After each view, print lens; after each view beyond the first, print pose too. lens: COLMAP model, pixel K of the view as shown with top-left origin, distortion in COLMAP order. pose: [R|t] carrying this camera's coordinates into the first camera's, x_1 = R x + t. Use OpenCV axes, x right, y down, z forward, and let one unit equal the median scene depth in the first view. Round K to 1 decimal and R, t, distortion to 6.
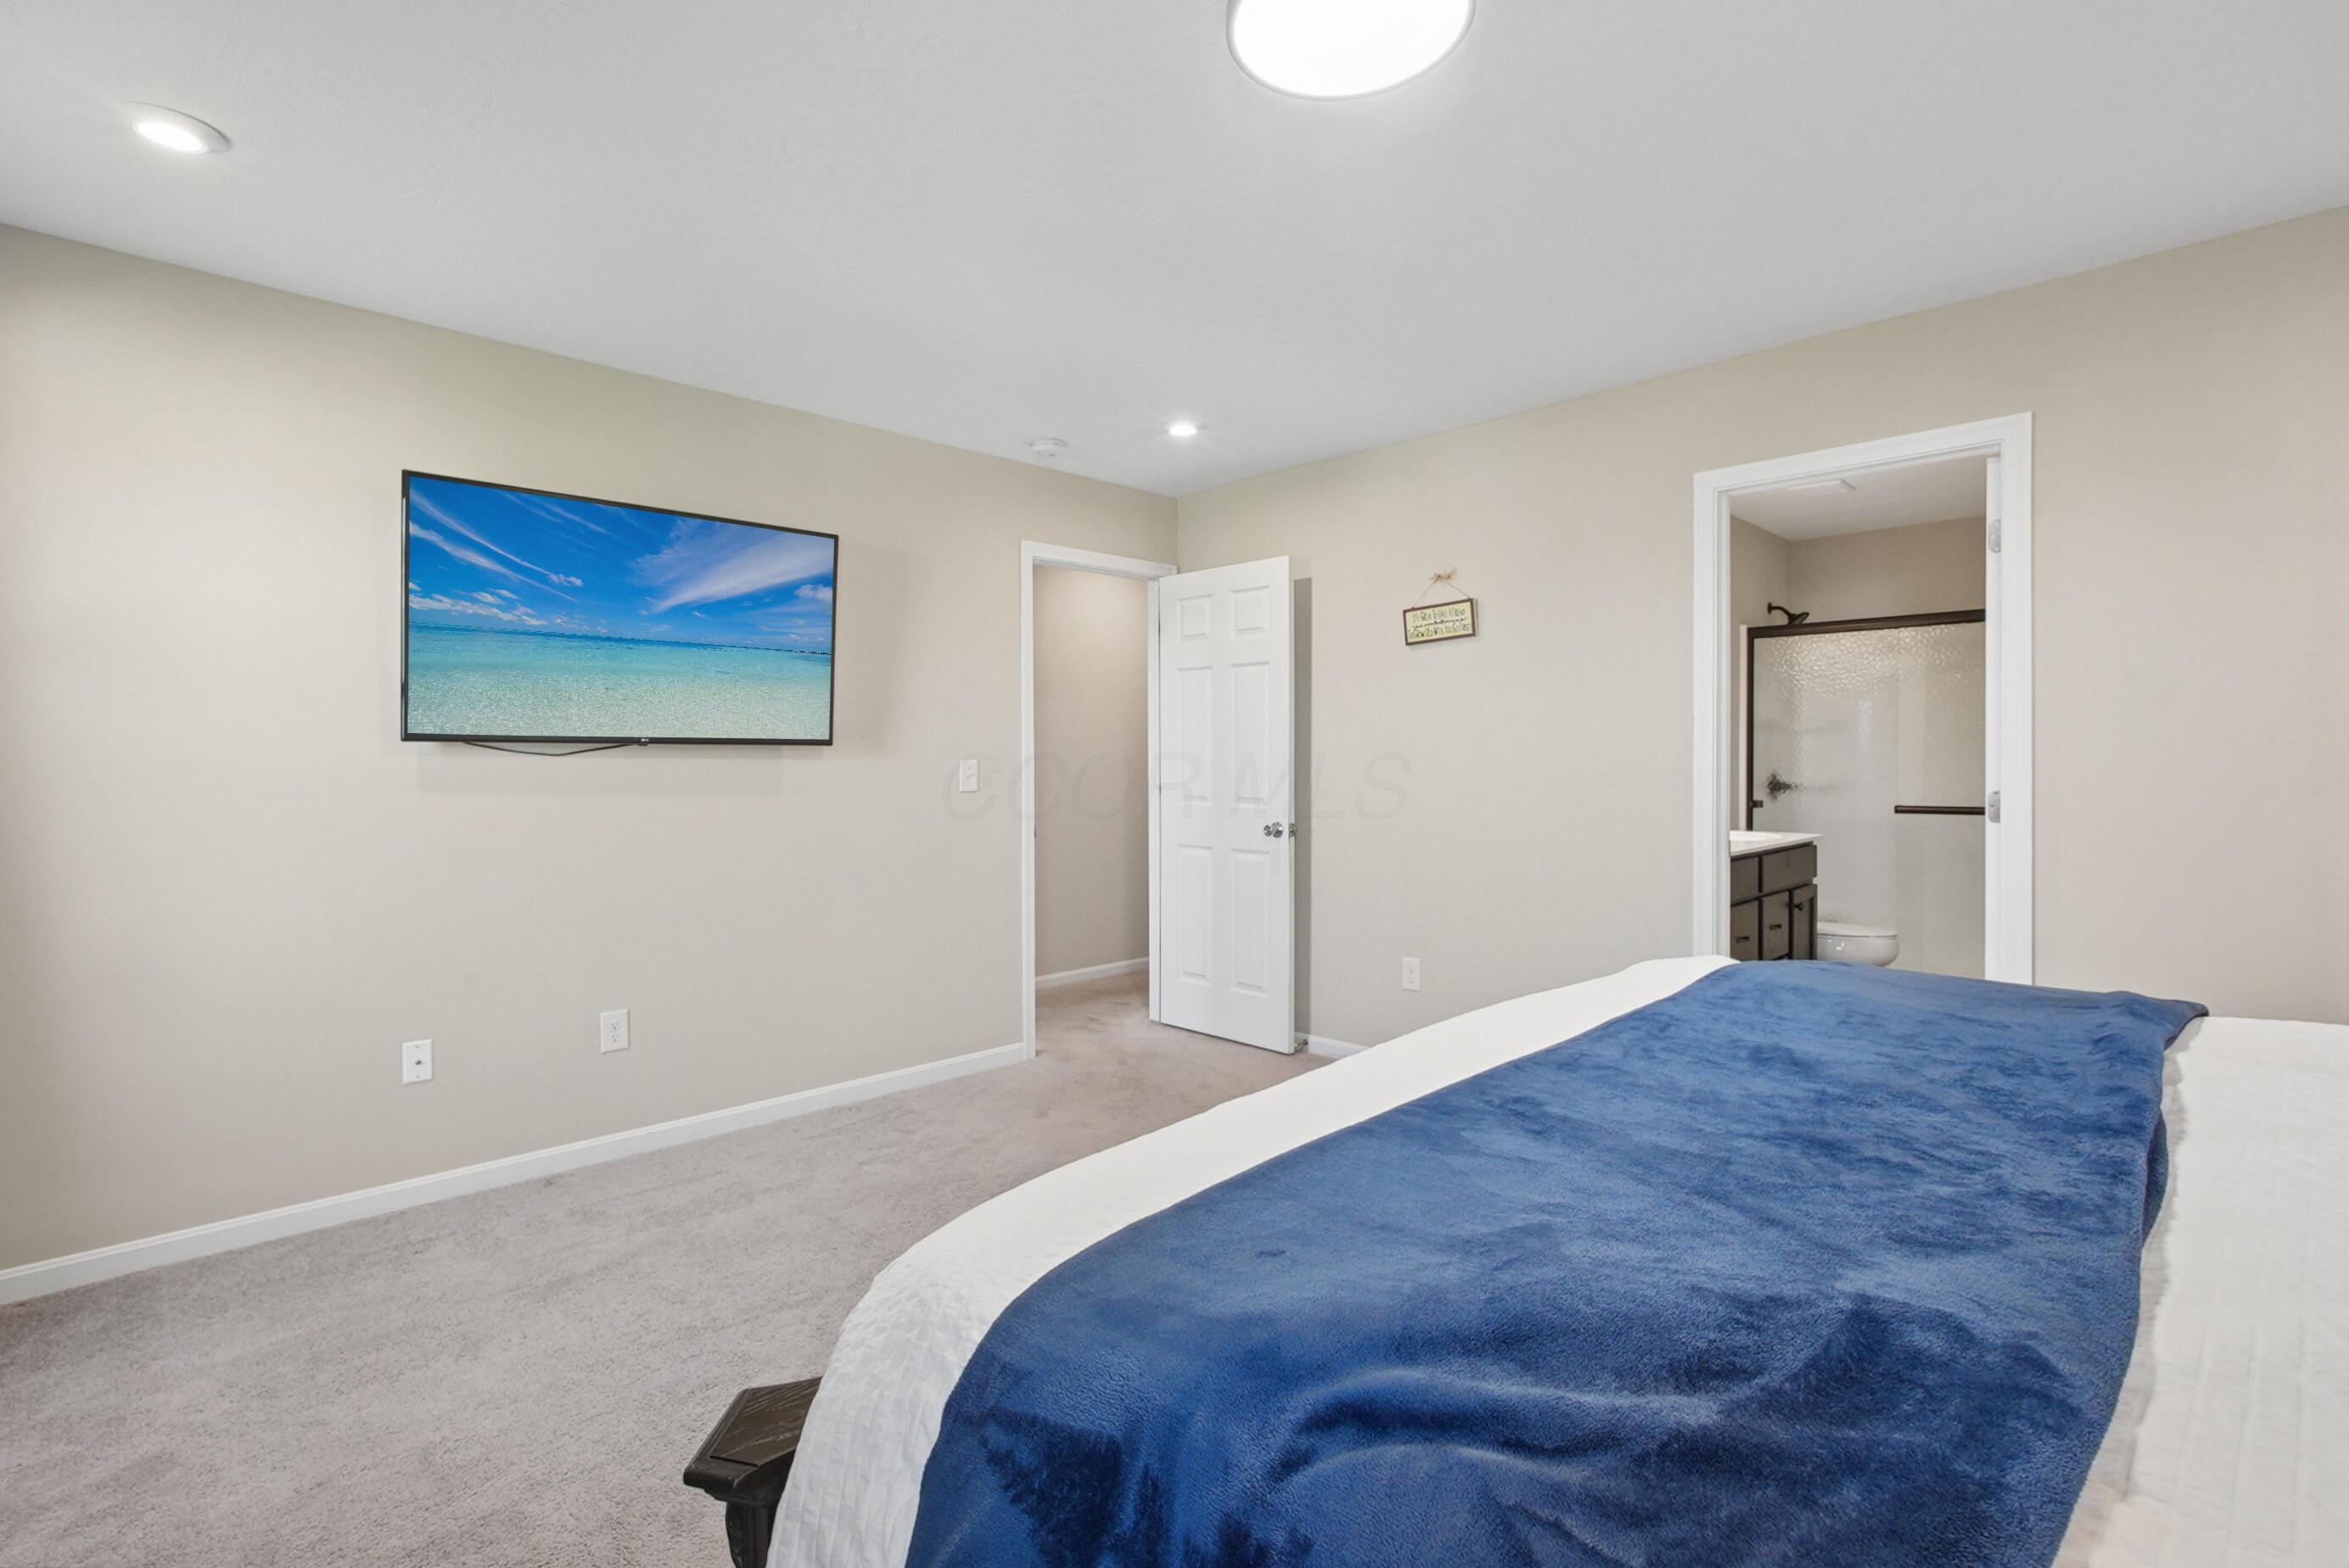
lens RADIAL K [[1091.0, 0, 1174.4], [0, 1091.0, 796.1], [0, 0, 1]] dist [-0.007615, 0.003224]
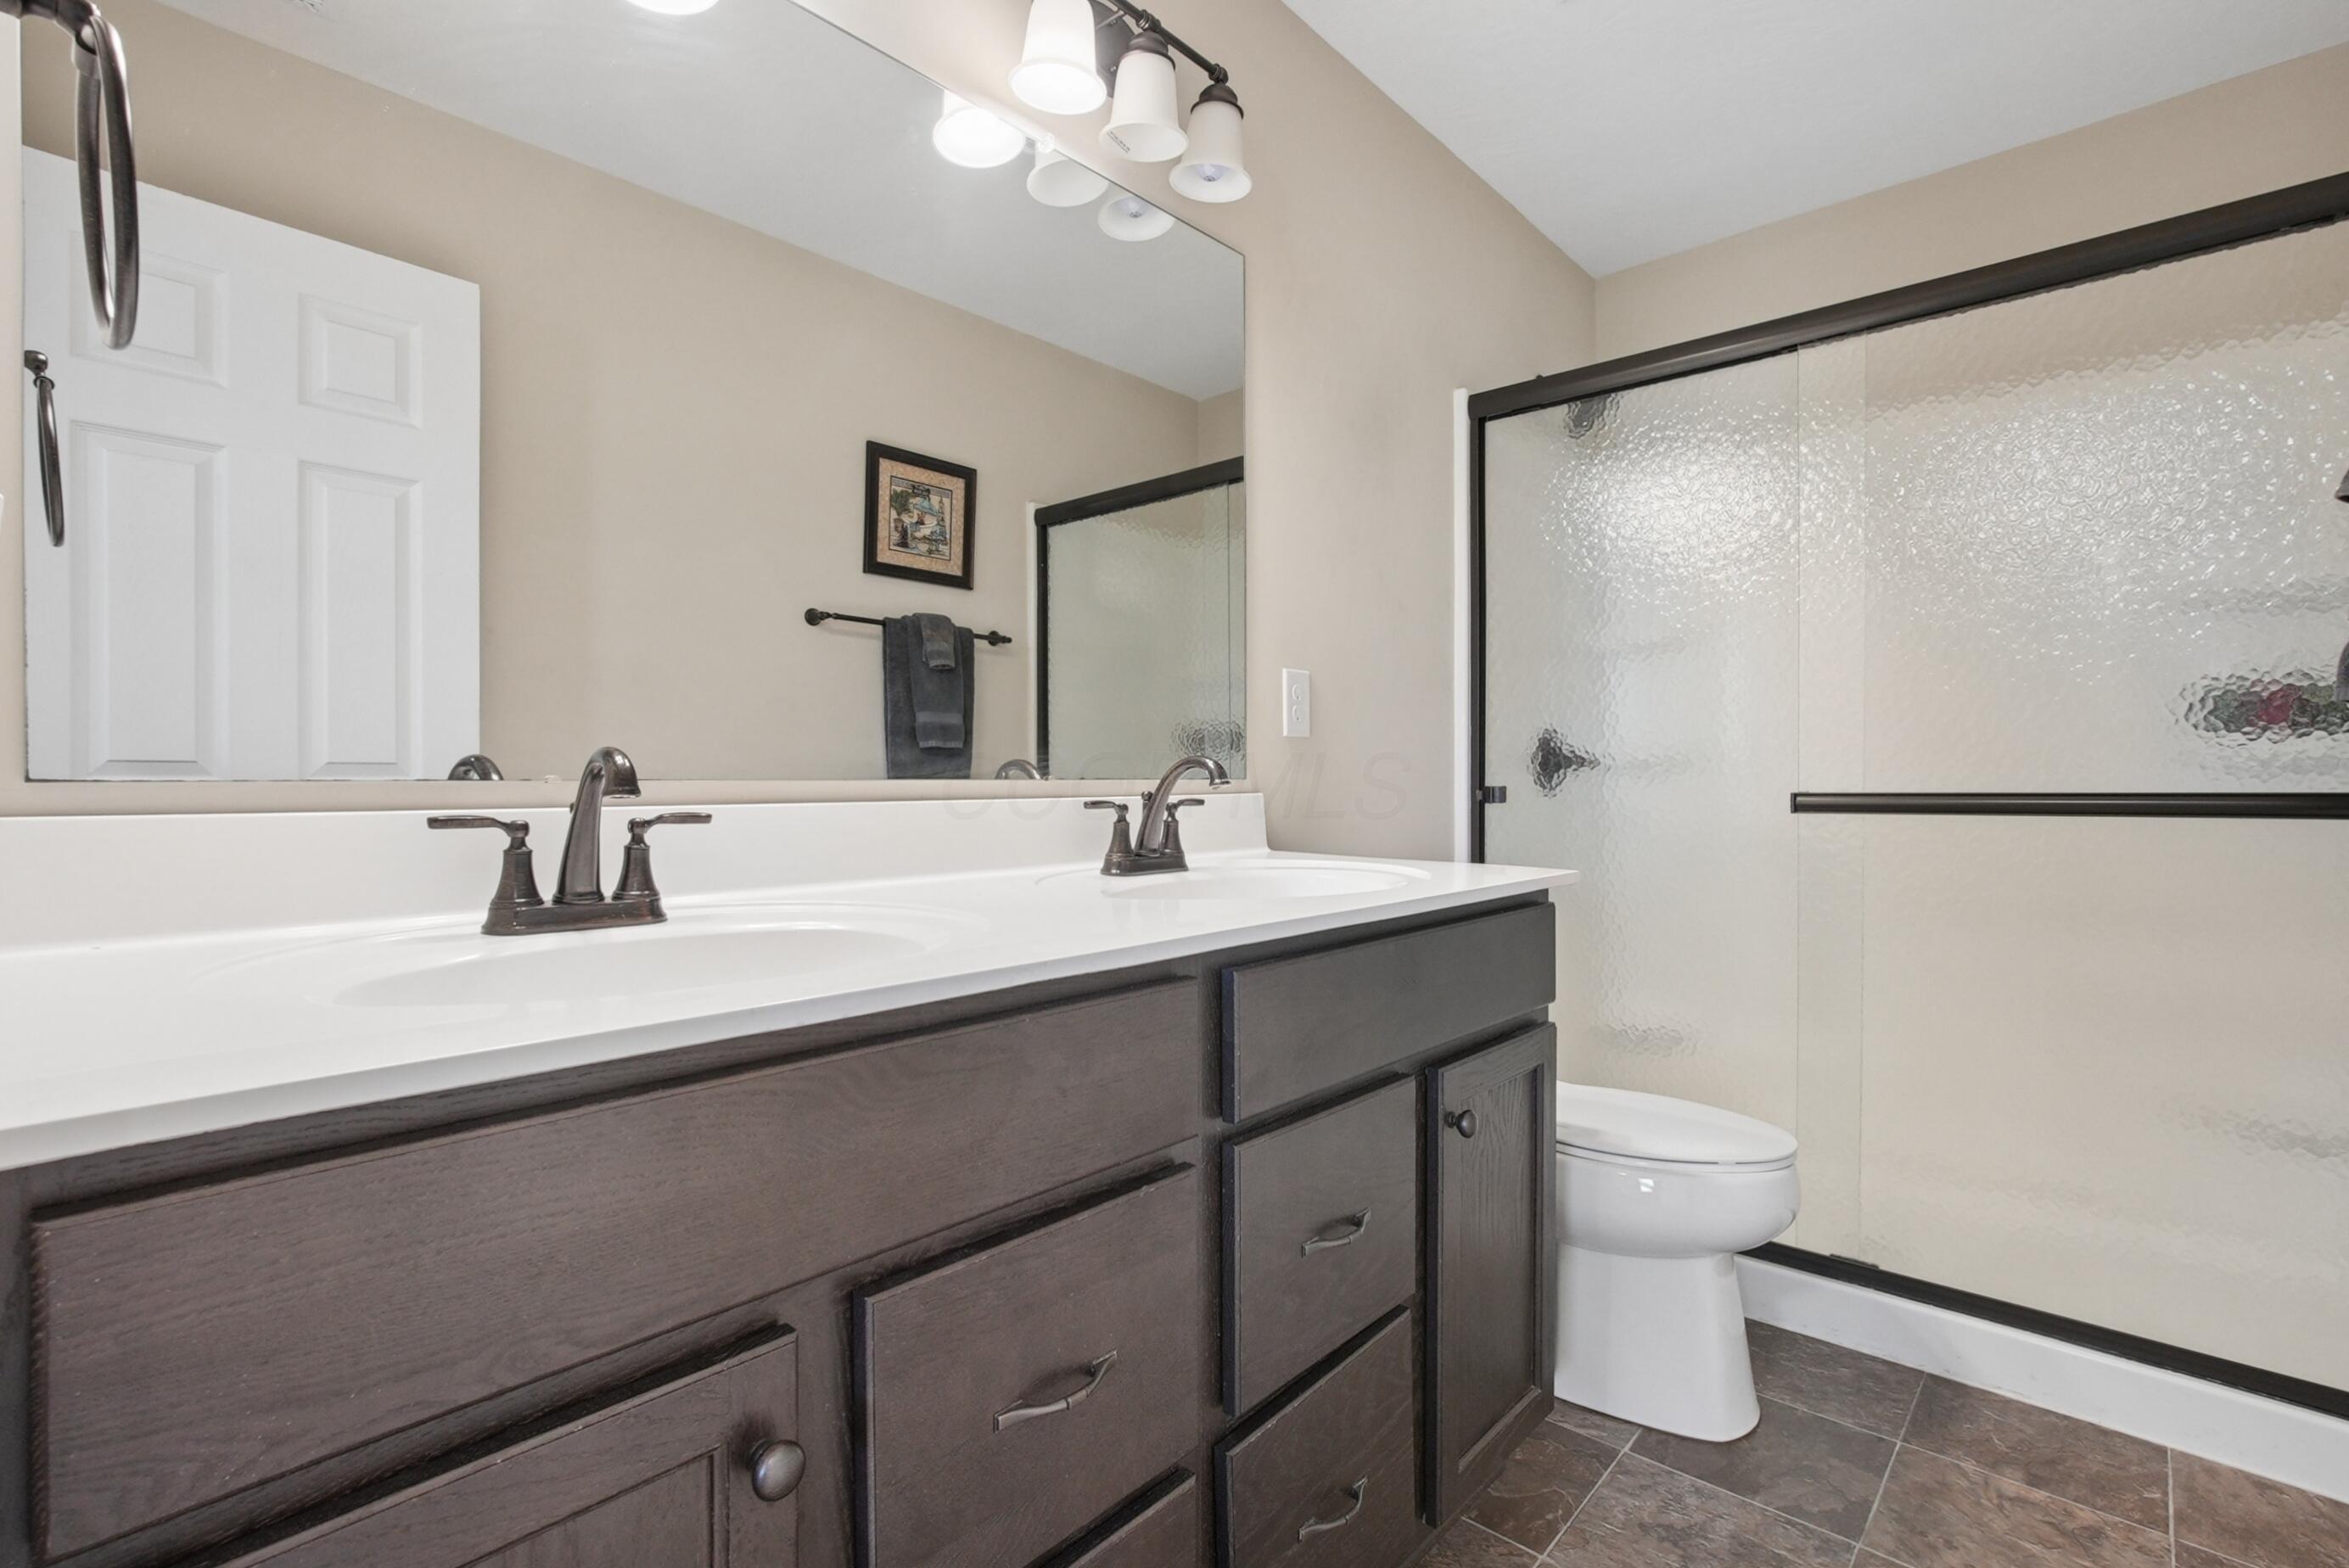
lens RADIAL K [[1091.0, 0, 1182.3], [0, 1091.0, 790.2], [0, 0, 1]] dist [-0.007615, 0.003224]
pose [[0.998504, 0.003076, 0.054598, 0.385941], [-0.001908, 0.999769, -0.021430, 0.015087], [-0.054651, 0.021294, 0.998278, 0.568288]]
